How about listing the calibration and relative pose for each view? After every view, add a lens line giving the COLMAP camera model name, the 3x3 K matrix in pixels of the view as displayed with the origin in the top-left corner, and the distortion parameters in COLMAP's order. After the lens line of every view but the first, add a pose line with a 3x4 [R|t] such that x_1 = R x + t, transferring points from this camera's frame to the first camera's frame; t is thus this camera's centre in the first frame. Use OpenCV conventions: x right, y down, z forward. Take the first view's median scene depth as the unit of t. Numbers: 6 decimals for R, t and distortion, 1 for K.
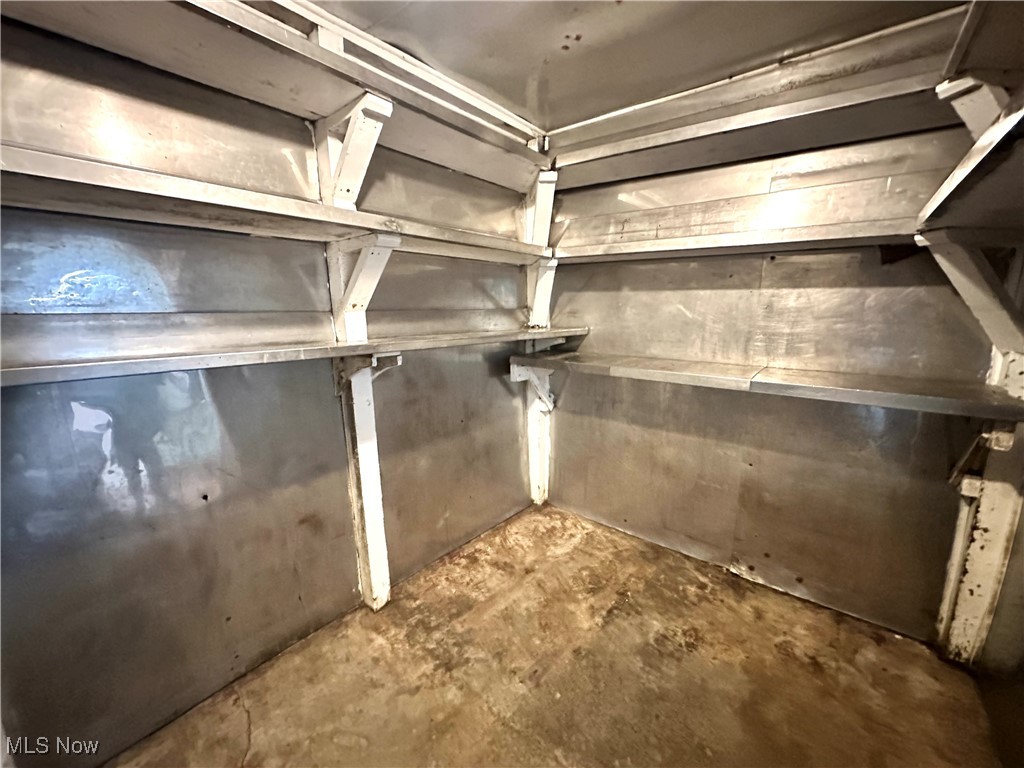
lens RADIAL K [[408.4, 0, 511.7], [0, 408.4, 385.1], [0, 0, 1]] dist [-0.002996, 0.000030]
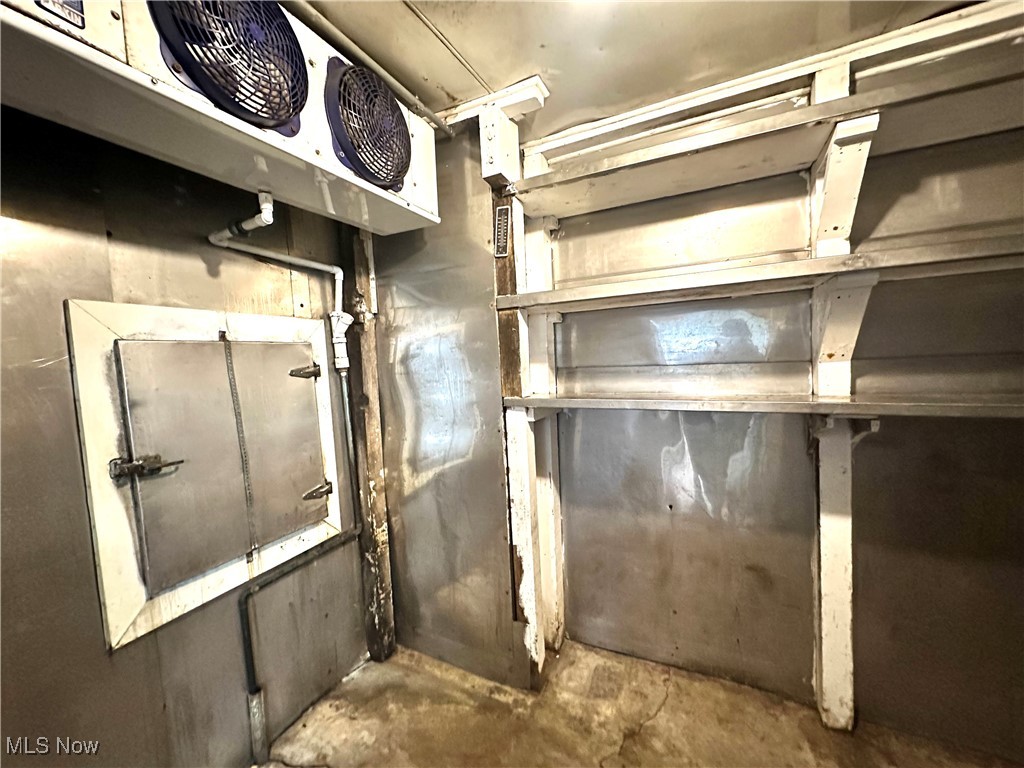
lens RADIAL K [[408.4, 0, 510.8], [0, 408.4, 384.9], [0, 0, 1]] dist [-0.002996, 0.000030]
pose [[0.232086, 0.069290, -0.970224, 0.304412], [-0.140406, 0.989400, 0.037073, -0.068391], [0.962508, 0.127621, 0.239355, 0.139178]]
